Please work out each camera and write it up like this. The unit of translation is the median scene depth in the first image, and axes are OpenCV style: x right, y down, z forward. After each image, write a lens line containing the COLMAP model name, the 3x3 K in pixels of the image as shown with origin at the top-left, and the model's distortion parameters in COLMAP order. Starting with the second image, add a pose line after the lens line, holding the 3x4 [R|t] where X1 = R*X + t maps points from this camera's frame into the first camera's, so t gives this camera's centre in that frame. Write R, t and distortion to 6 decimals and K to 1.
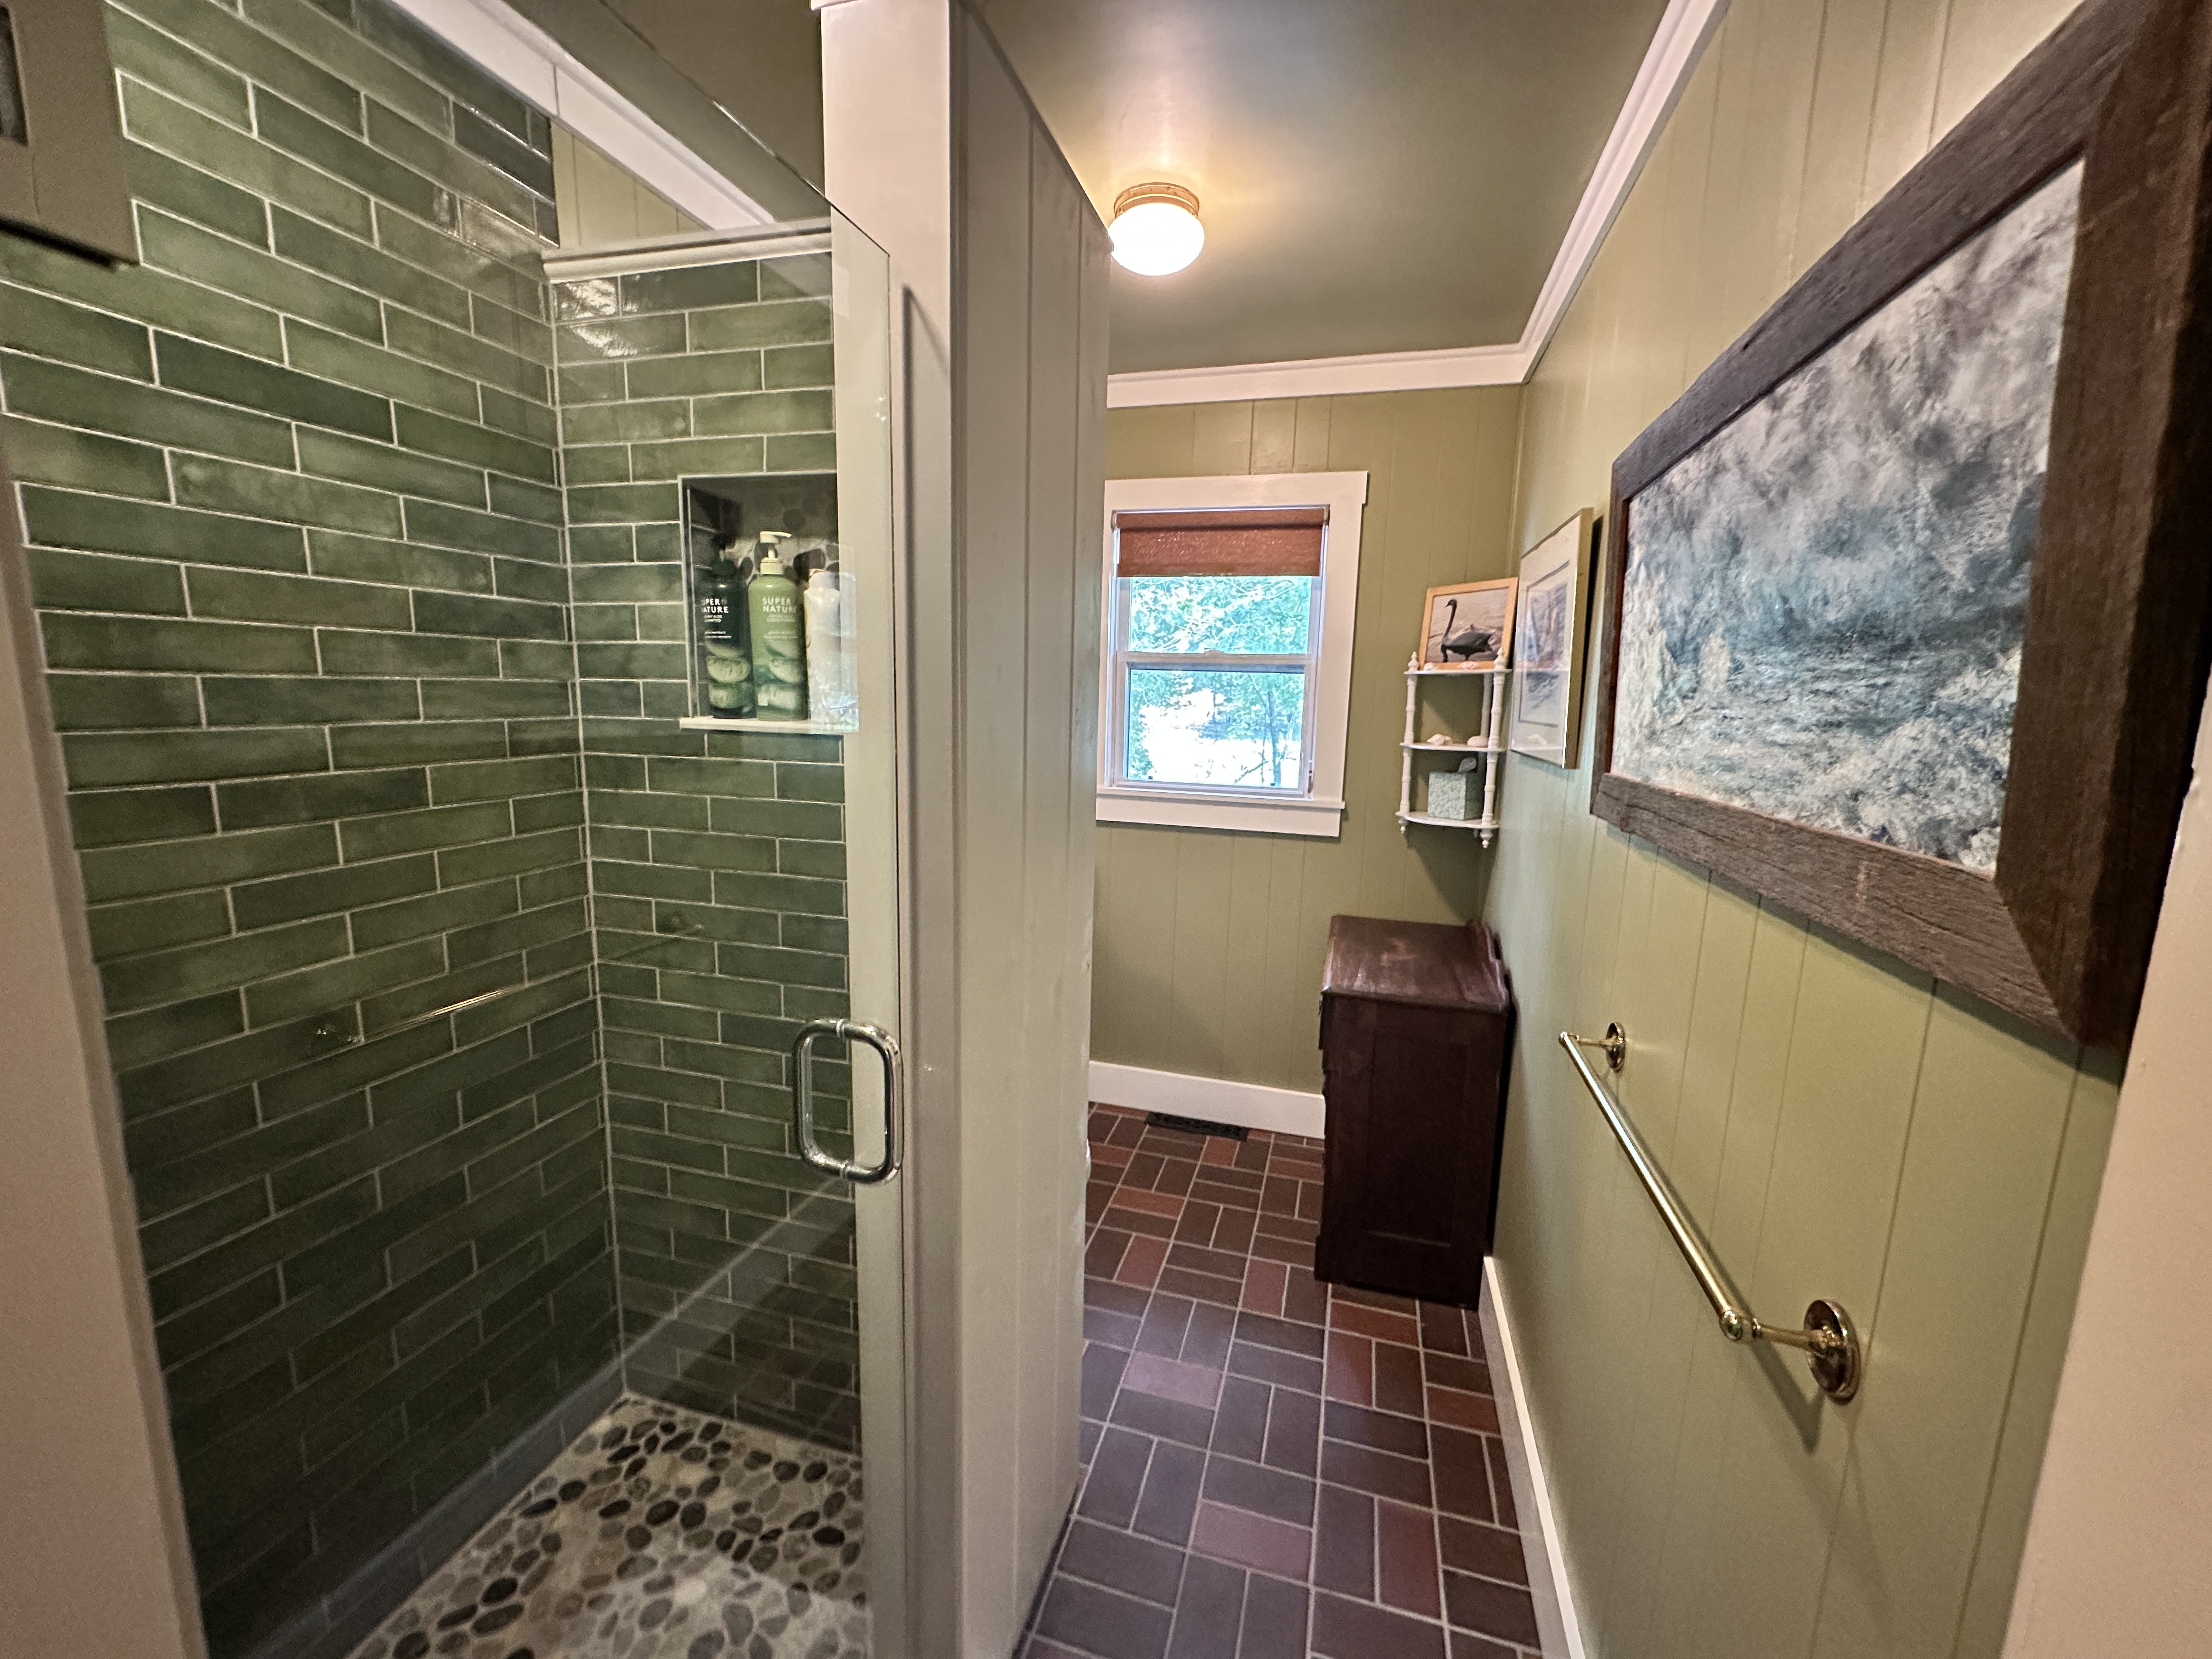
lens RADIAL K [[881.7, 0, 1106.0], [0, 881.7, 829.5], [0, 0, 1]] dist [0.000093, -0.000068]
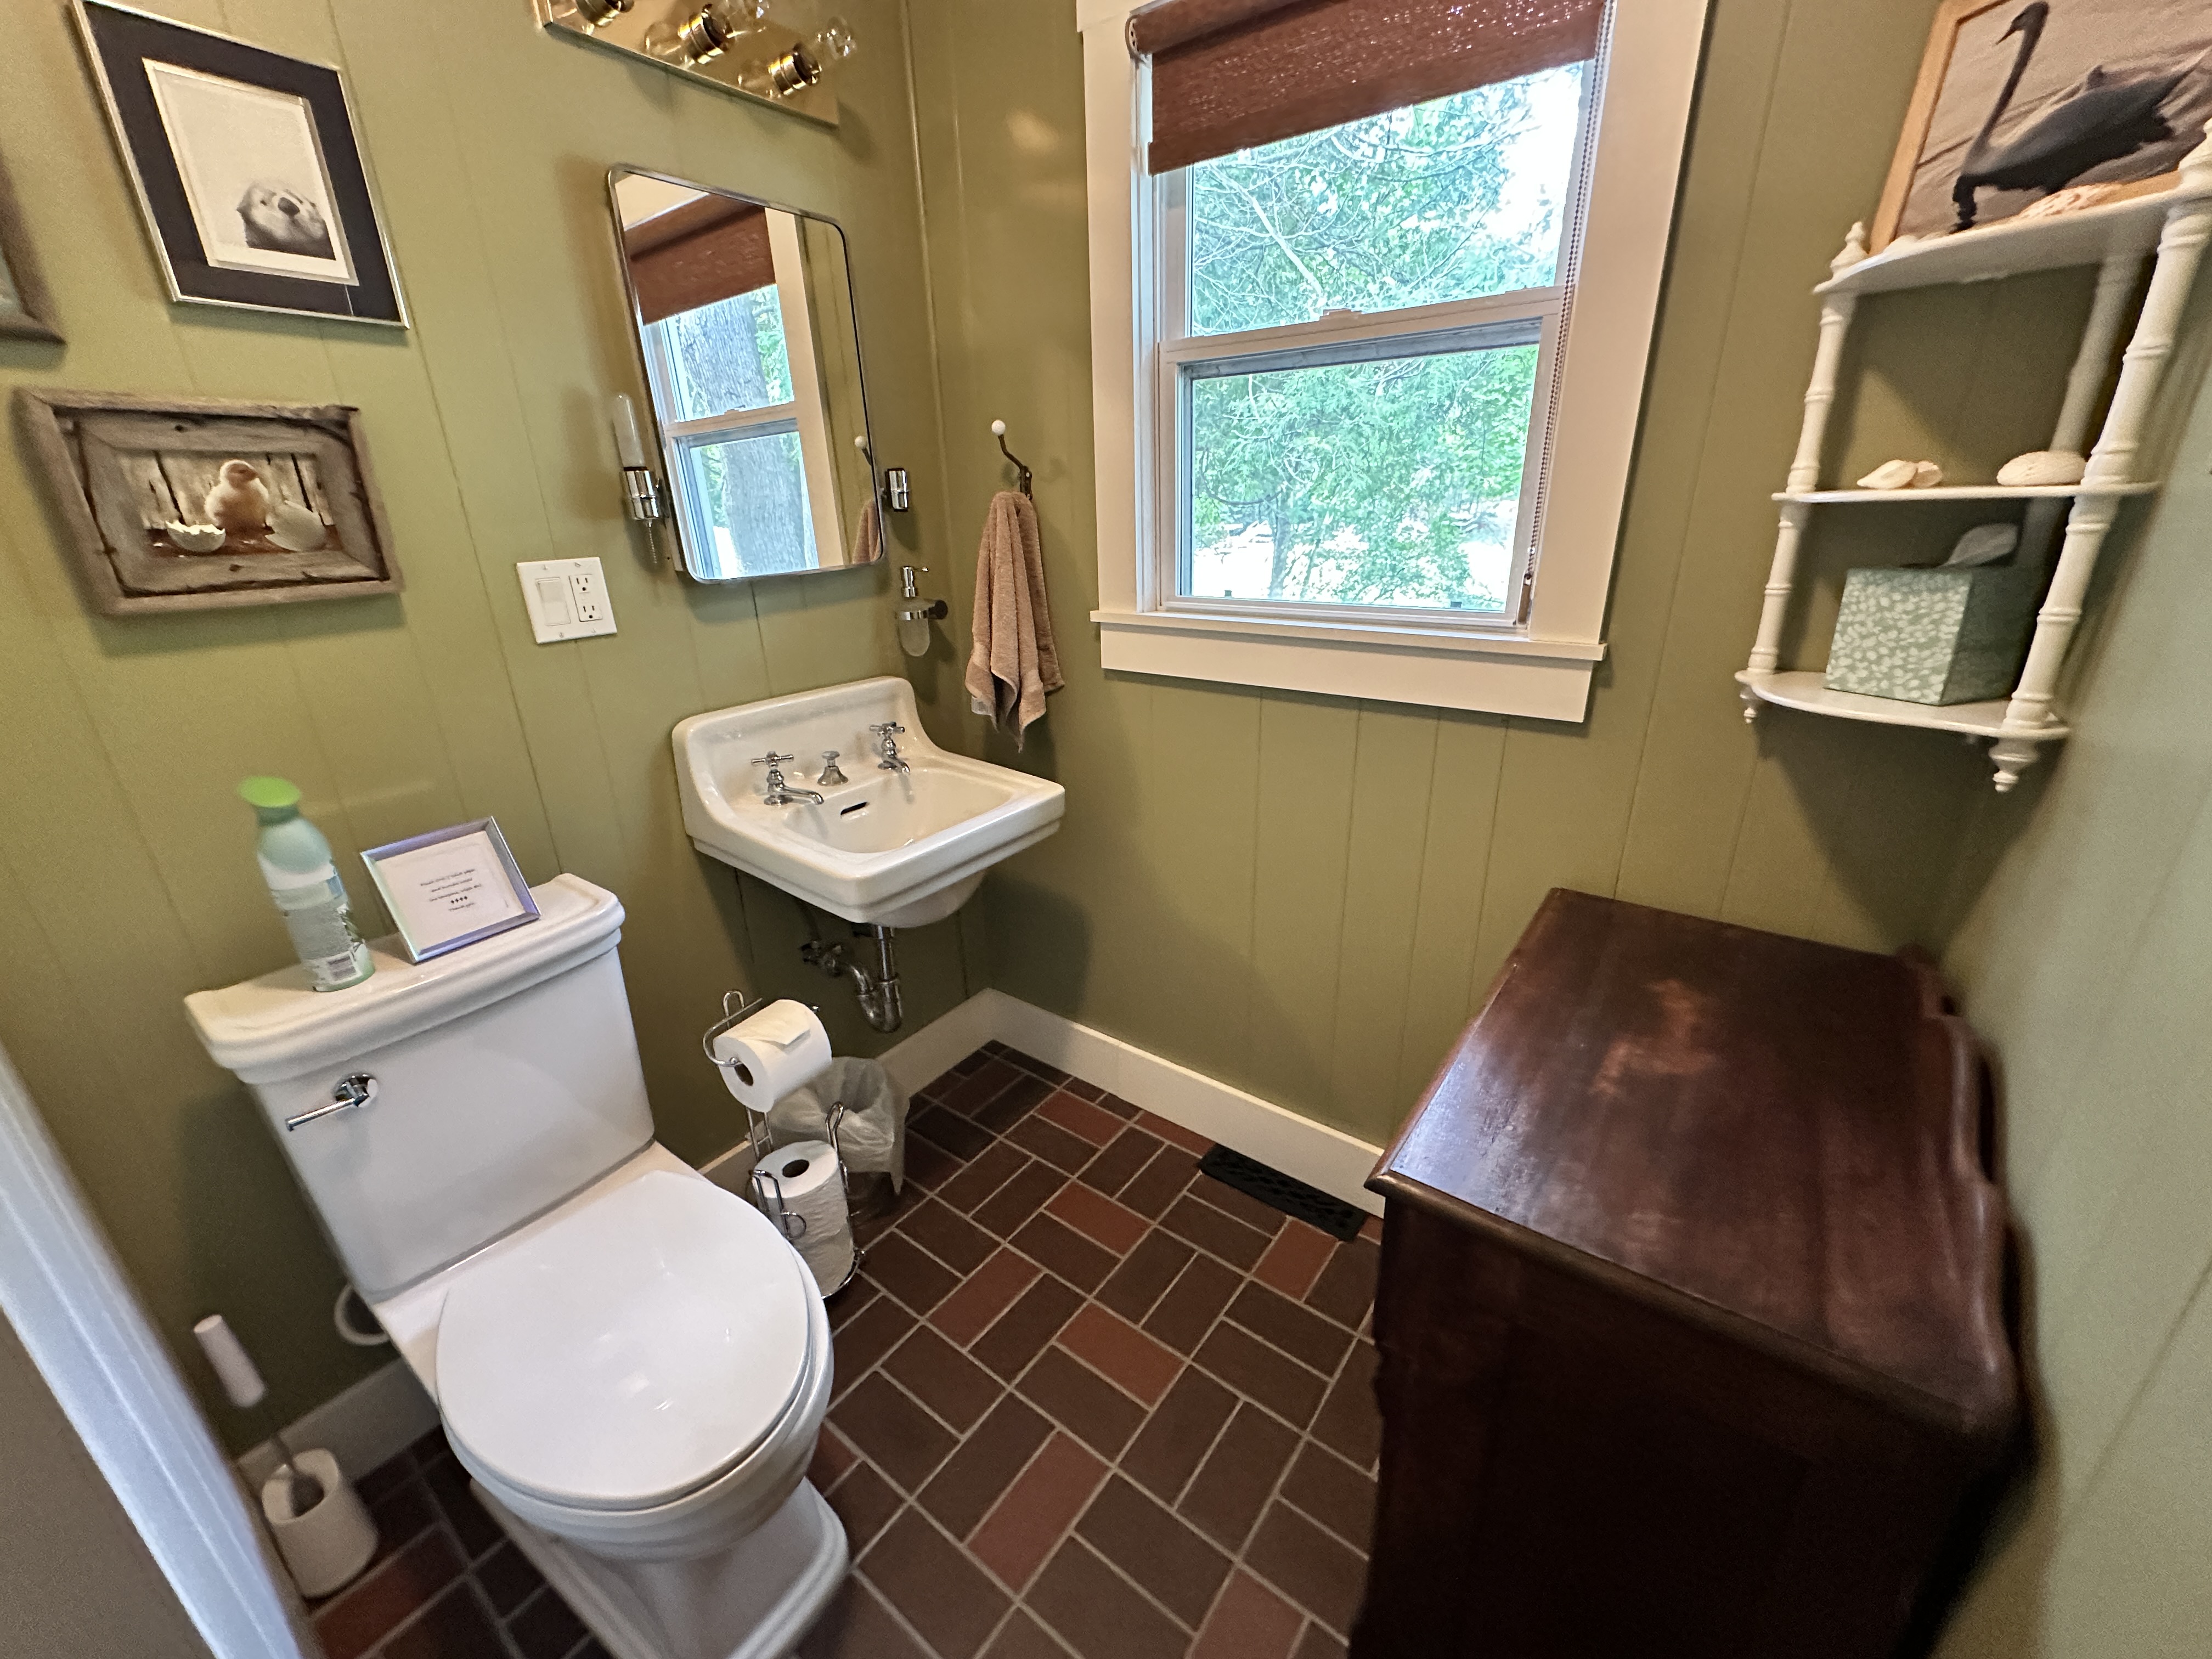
lens RADIAL K [[881.7, 0, 1106.0], [0, 881.7, 829.5], [0, 0, 1]] dist [0.000093, -0.000068]
pose [[0.935965, 0.077951, -0.343355, 0.214928], [-0.006855, 0.979034, 0.203583, -0.031532], [0.352026, -0.188193, 0.916876, 0.540276]]
